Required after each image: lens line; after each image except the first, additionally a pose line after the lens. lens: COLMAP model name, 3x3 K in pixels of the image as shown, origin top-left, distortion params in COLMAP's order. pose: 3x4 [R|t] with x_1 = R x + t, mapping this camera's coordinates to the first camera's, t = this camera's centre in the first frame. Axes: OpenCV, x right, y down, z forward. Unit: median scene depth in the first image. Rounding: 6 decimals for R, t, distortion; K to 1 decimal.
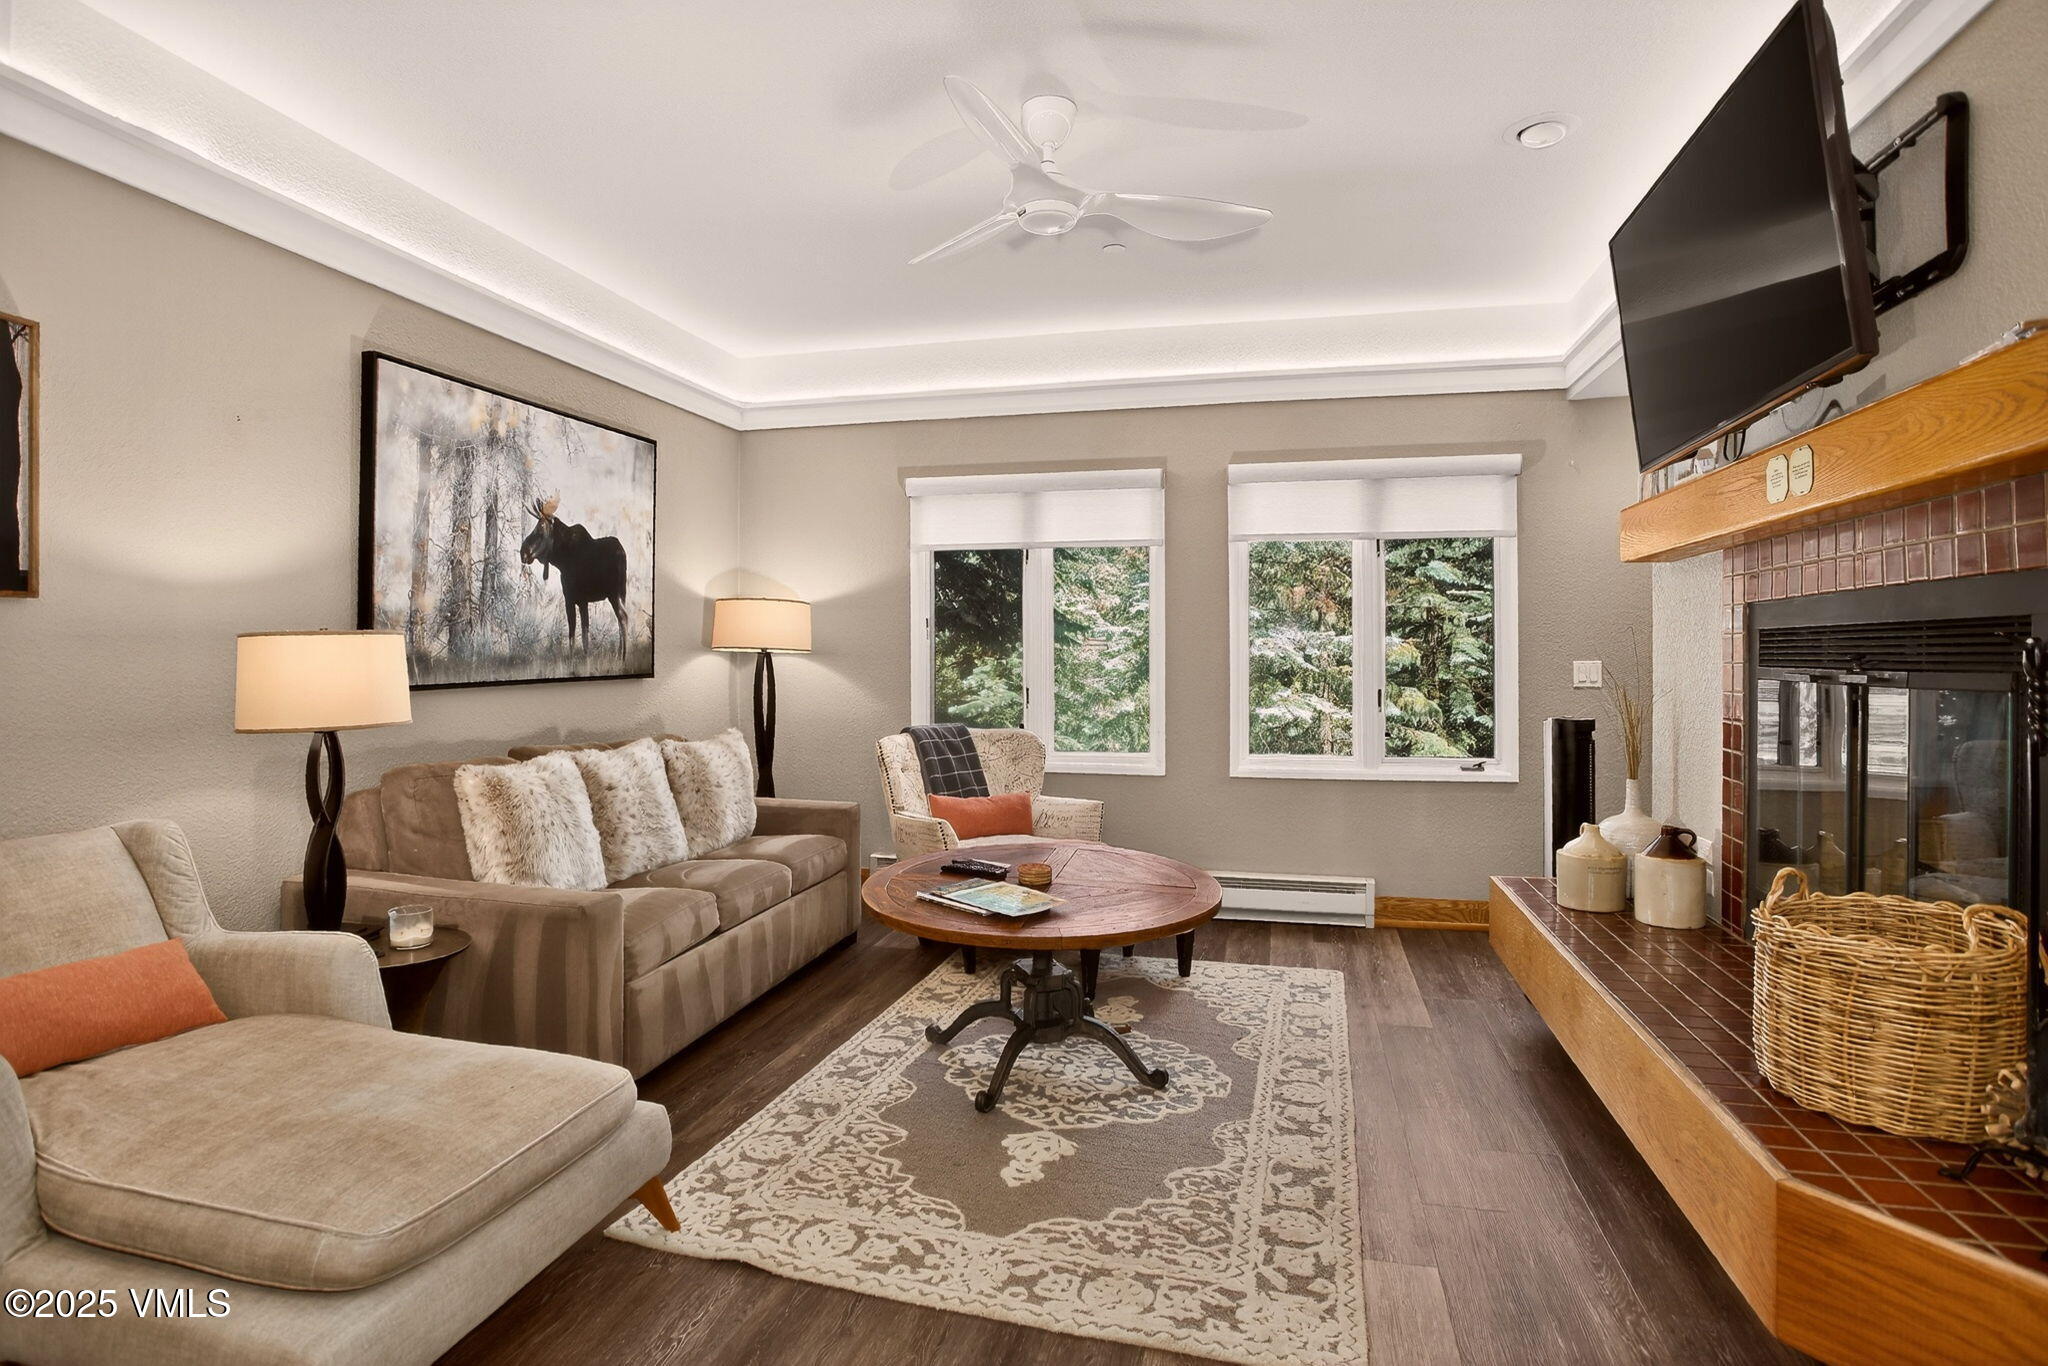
lens RADIAL K [[1052.3, 0, 1020.3], [0, 1052.3, 664.8], [0, 0, 1]] dist [-0.053382, 0.011478]
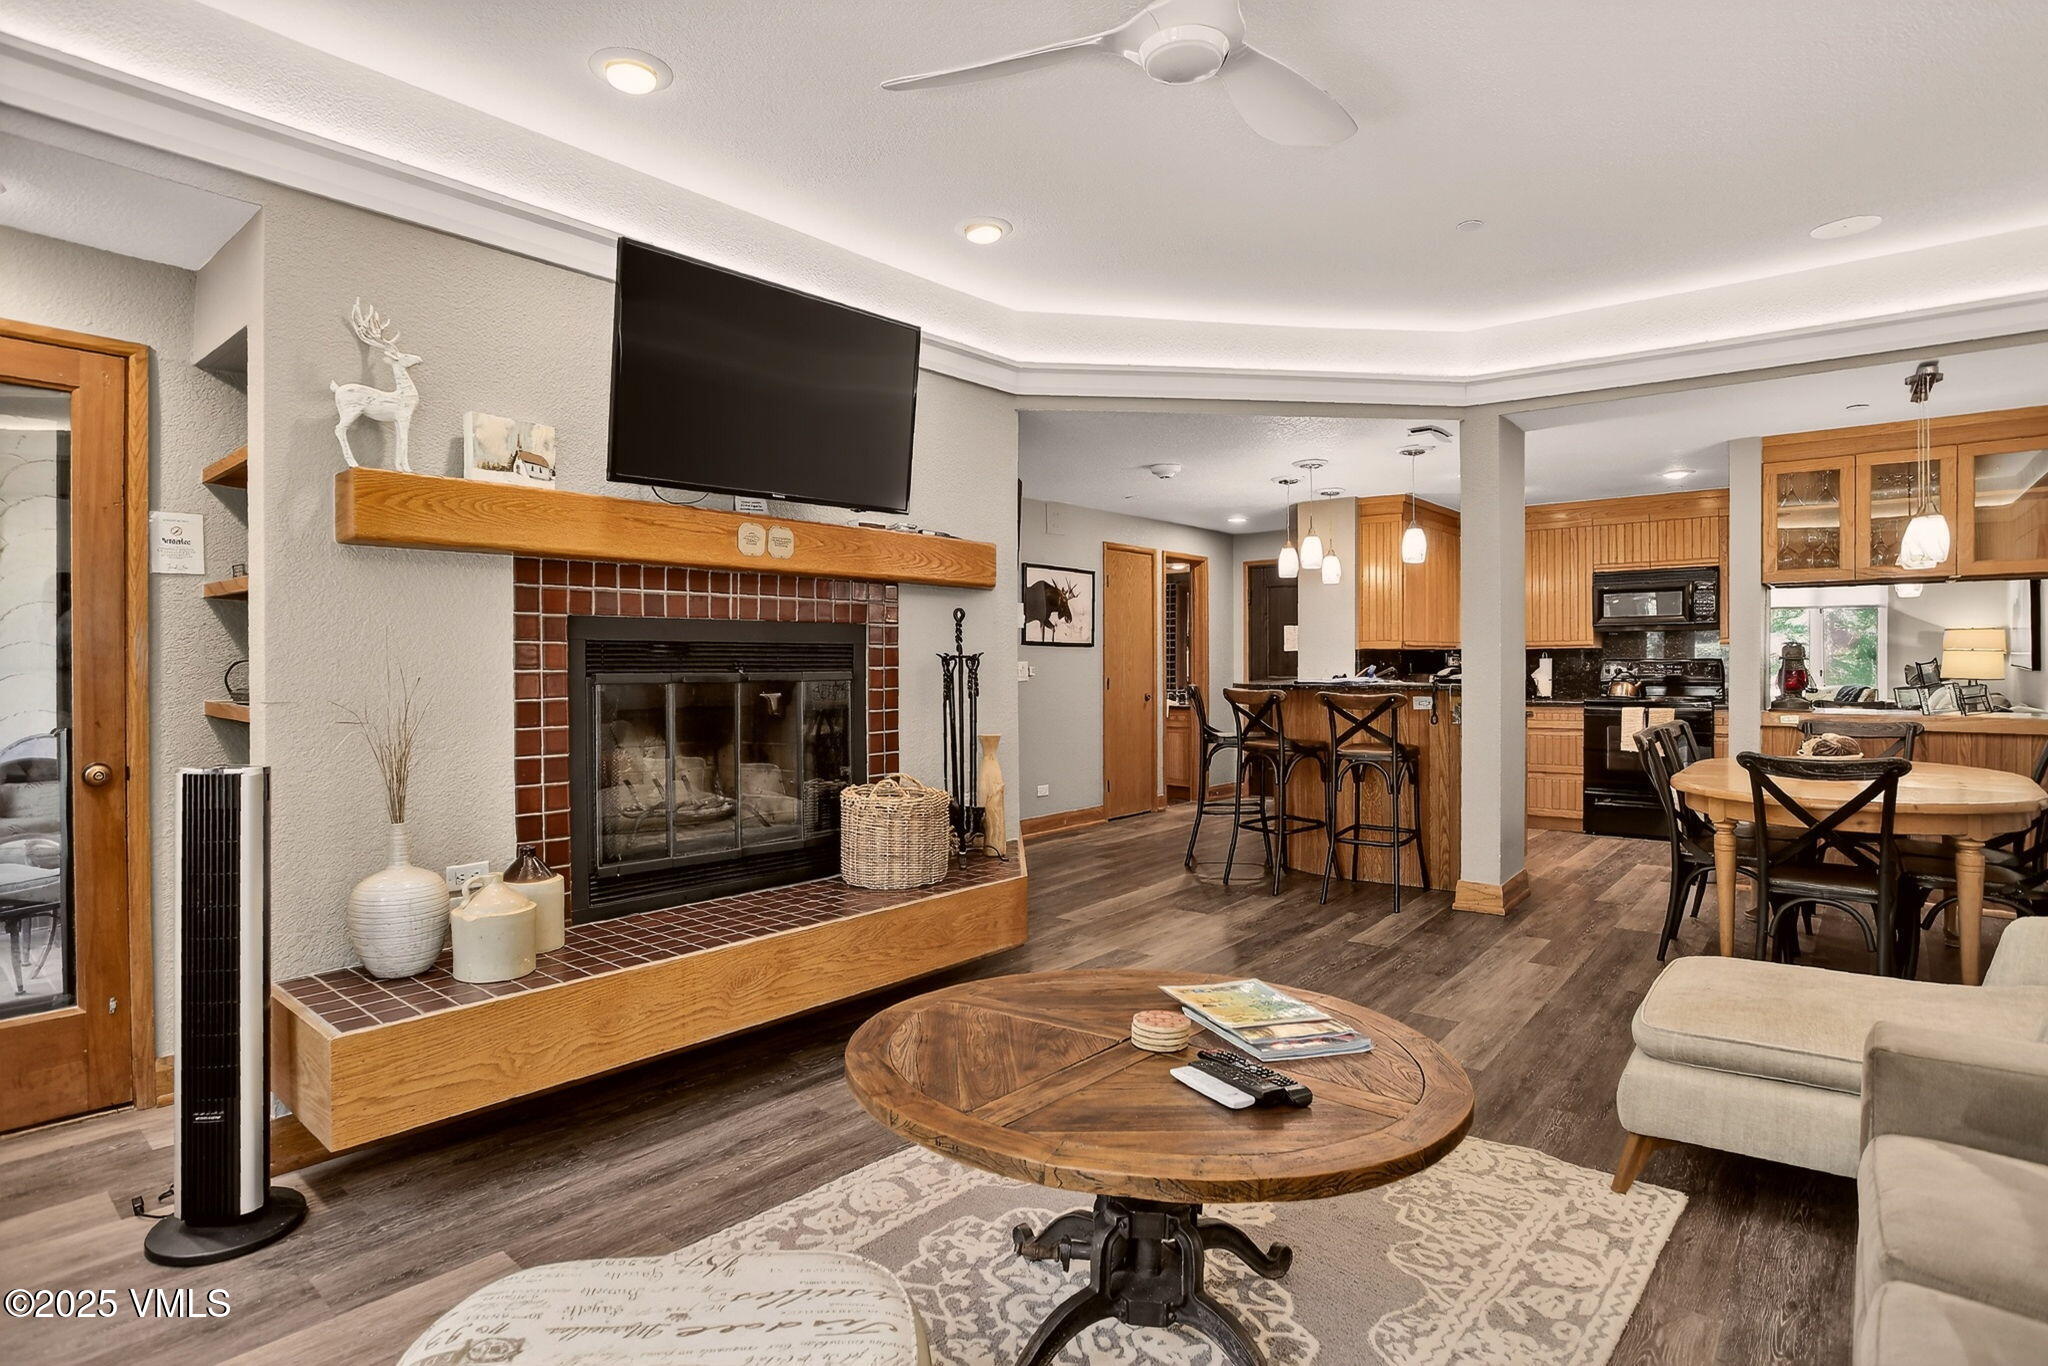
lens RADIAL K [[1052.3, 0, 1026.6], [0, 1052.3, 671.7], [0, 0, 1]] dist [-0.053382, 0.011478]
pose [[-0.899798, -0.001755, 0.436302, -0.155563], [0.006248, 0.999838, 0.016909, -0.009971], [-0.436261, 0.017941, -0.899641, 1.394926]]
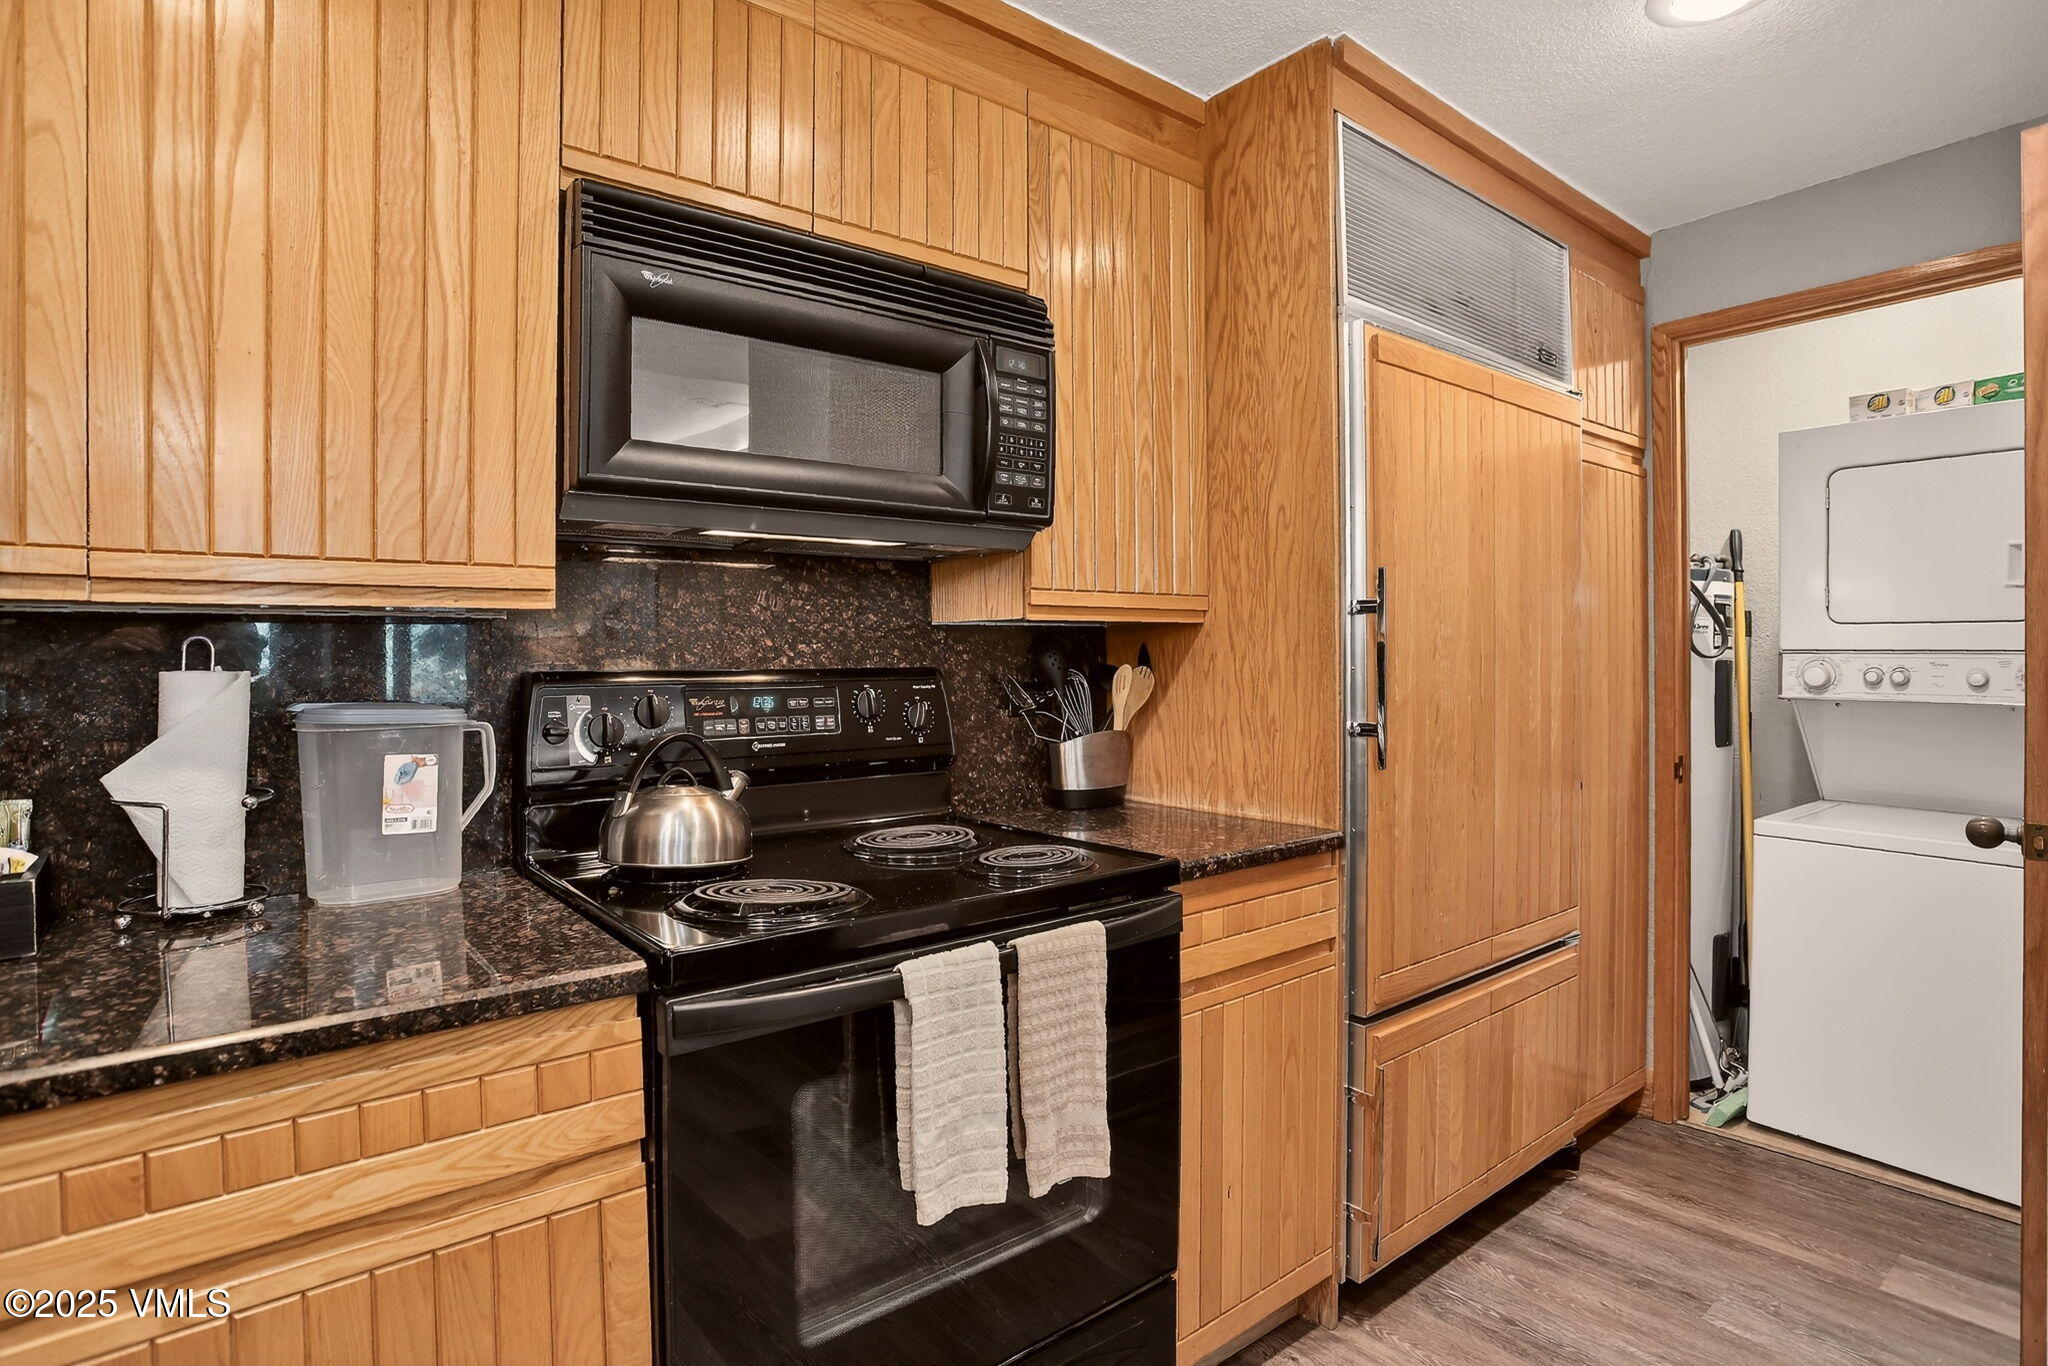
lens RADIAL K [[1052.3, 0, 1017.5], [0, 1052.3, 669.8], [0, 0, 1]] dist [-0.053382, 0.011478]
pose [[-0.604836, 0.007959, -0.796310, -0.076682], [0.001106, 0.999957, 0.009154, 0.002431], [0.796349, 0.004656, -0.604819, -0.631386]]
